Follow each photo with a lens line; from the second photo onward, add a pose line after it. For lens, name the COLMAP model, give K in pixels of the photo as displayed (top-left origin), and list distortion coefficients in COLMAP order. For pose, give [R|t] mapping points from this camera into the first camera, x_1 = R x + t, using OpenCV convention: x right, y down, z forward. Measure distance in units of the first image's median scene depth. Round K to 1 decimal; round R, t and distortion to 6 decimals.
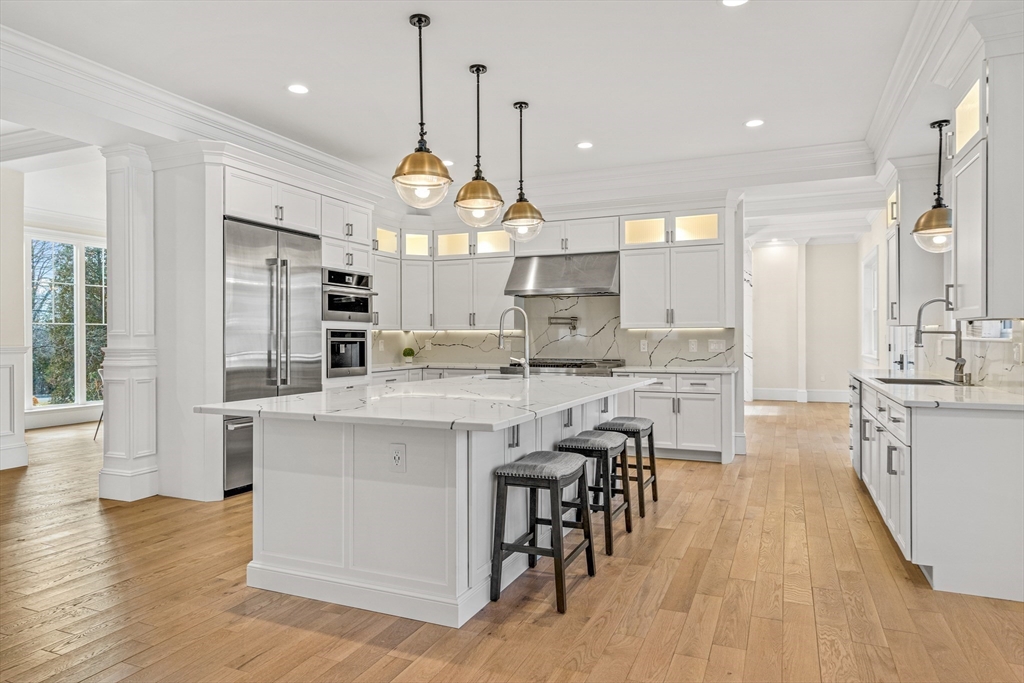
lens RADIAL K [[633.2, 0, 512.0], [0, 633.2, 341.5], [0, 0, 1]] dist [0.002536, 0.000772]
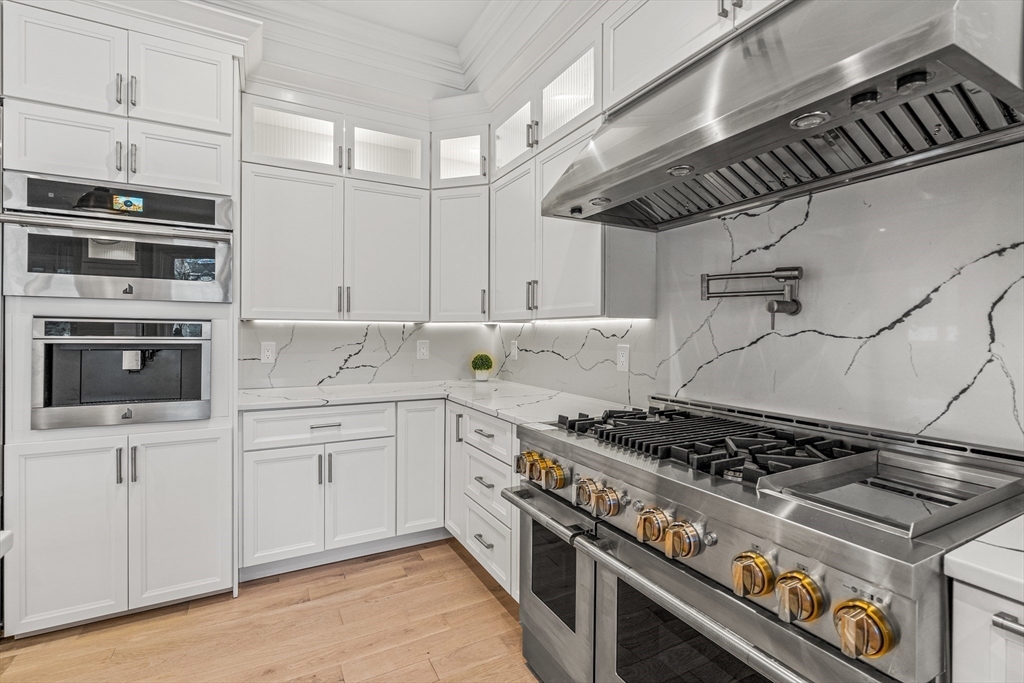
lens RADIAL K [[466.8, 0, 525.5], [0, 466.8, 334.2], [0, 0, 1]] dist [-0.002518, -0.000497]
pose [[0.787452, 0.005753, -0.616350, 0.144723], [-0.010215, 0.999941, -0.003718, -0.007792], [0.616292, 0.009224, 0.787464, 0.824065]]
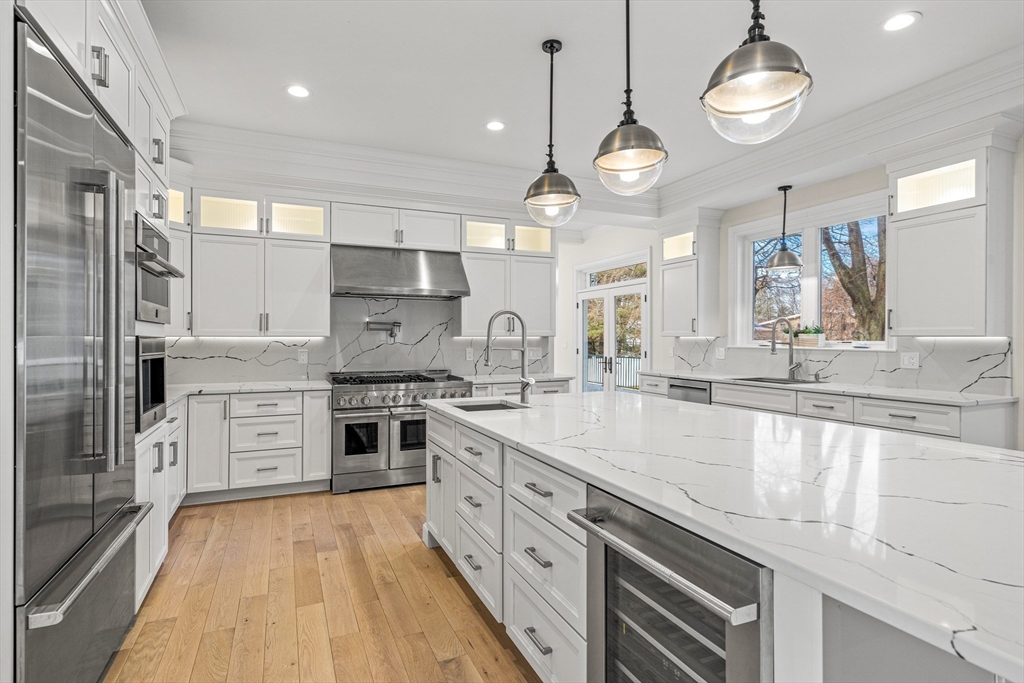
lens RADIAL K [[517.4, 0, 512.0], [0, 517.4, 341.5], [0, 0, 1]] dist [-0.001264, -0.000001]
pose [[0.679108, -0.001832, 0.734036, -0.335625], [0.003225, 0.999995, -0.000488, -0.012639], [-0.734031, 0.002699, 0.679110, 0.434506]]
